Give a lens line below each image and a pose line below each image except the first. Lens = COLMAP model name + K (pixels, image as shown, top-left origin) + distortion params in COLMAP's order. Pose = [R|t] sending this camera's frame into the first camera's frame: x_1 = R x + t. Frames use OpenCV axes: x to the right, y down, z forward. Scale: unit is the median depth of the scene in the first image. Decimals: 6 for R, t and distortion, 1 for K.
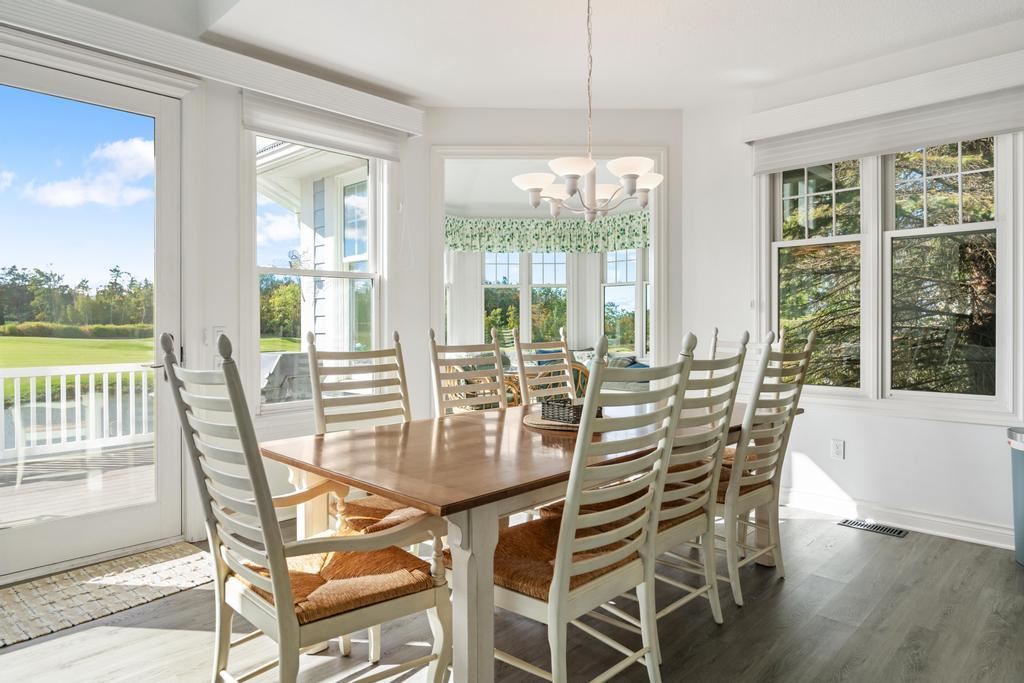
lens RADIAL K [[624.7, 0, 515.4], [0, 624.7, 335.5], [0, 0, 1]] dist [-0.002353, 0.000386]
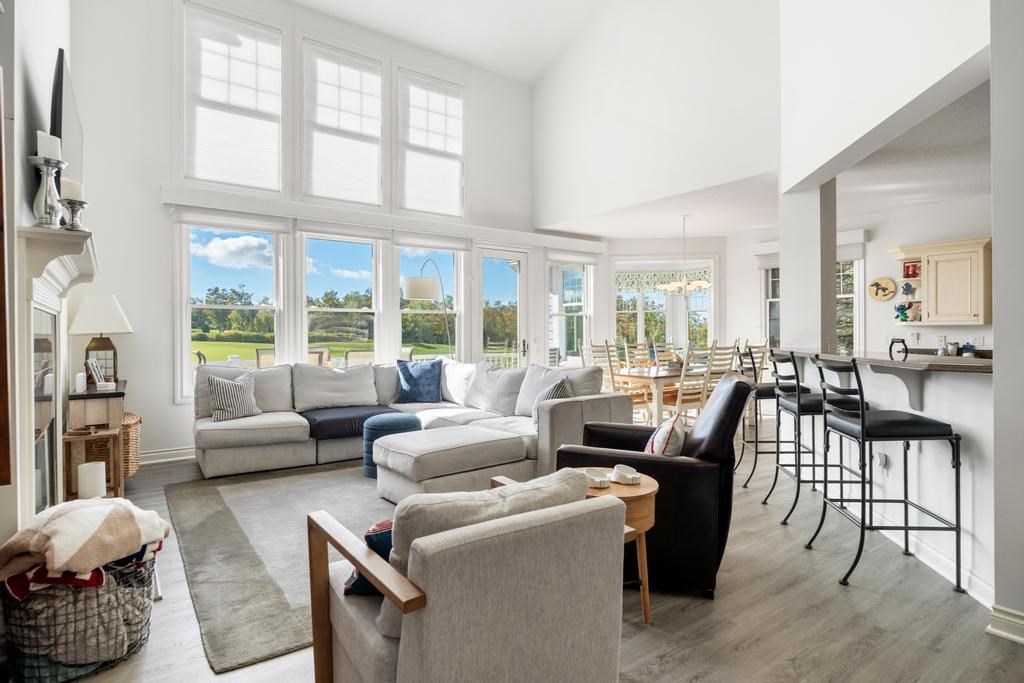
lens RADIAL K [[548.5, 0, 507.0], [0, 548.5, 335.9], [0, 0, 1]] dist [0.012650, -0.001760]
pose [[0.984452, -0.002032, -0.175640, -0.155215], [0.000503, 0.999962, -0.008747, 0.002291], [0.175651, 0.008522, 0.984416, -1.051622]]
